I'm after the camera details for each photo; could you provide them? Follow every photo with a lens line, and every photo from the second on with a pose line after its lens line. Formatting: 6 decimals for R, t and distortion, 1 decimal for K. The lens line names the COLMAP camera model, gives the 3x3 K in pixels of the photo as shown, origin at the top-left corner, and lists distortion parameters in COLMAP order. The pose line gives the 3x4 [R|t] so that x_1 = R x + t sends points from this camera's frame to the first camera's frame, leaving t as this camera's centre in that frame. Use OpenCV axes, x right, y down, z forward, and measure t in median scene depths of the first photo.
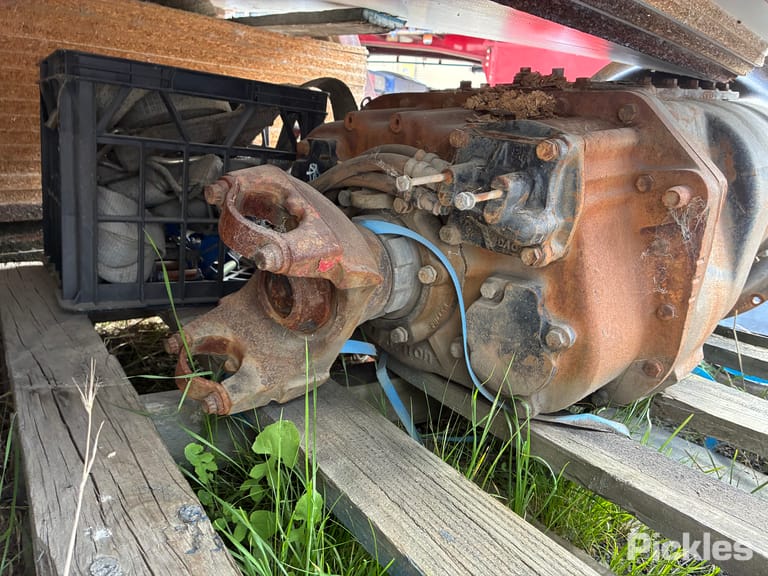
lens RADIAL K [[574.4, 0, 394.6], [0, 574.4, 290.4], [0, 0, 1]] dist [0.049594, -0.078089]
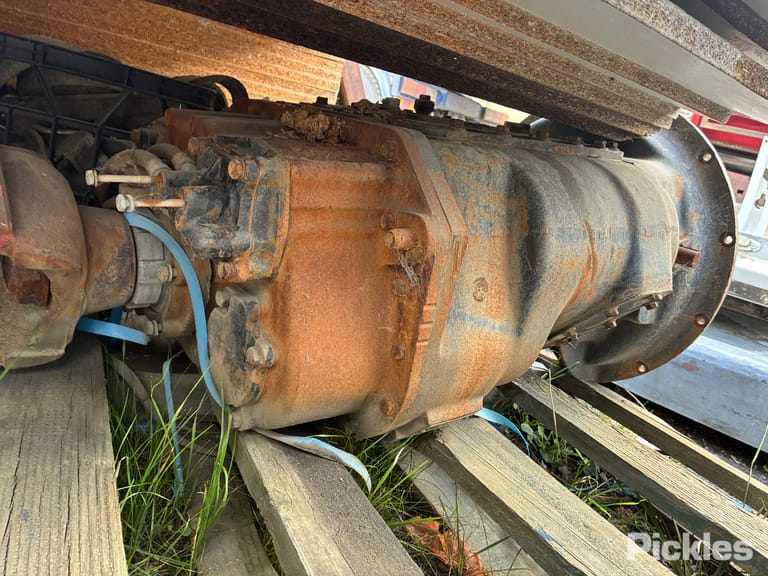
lens RADIAL K [[574.4, 0, 394.6], [0, 574.4, 290.4], [0, 0, 1]] dist [0.049594, -0.078089]
pose [[0.981635, 0.175065, -0.075792, 0.454795], [-0.176232, 0.984308, -0.008937, -0.049881], [0.073038, 0.022130, 0.997084, 0.006032]]
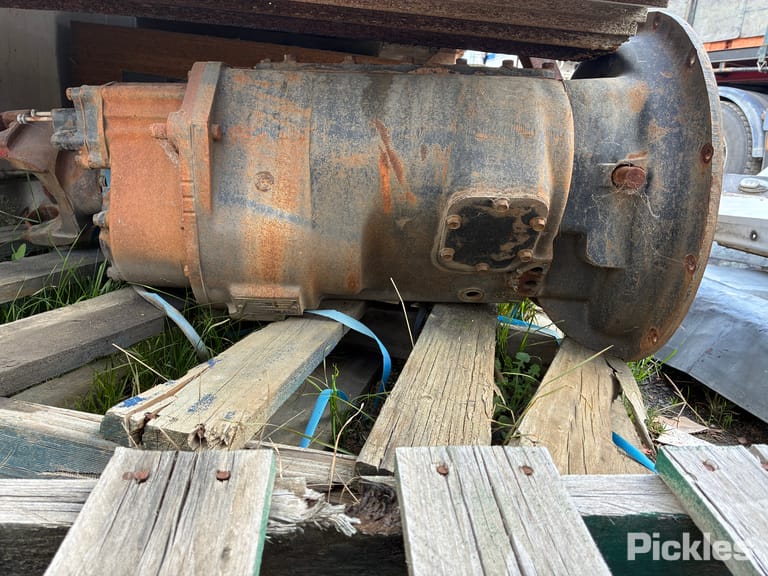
lens RADIAL K [[574.4, 0, 394.6], [0, 574.4, 290.4], [0, 0, 1]] dist [0.049594, -0.078089]
pose [[0.711591, 0.180974, -0.678886, 1.526625], [-0.235095, 0.971890, 0.012660, 0.050313], [0.662094, 0.150594, 0.734134, 0.335148]]
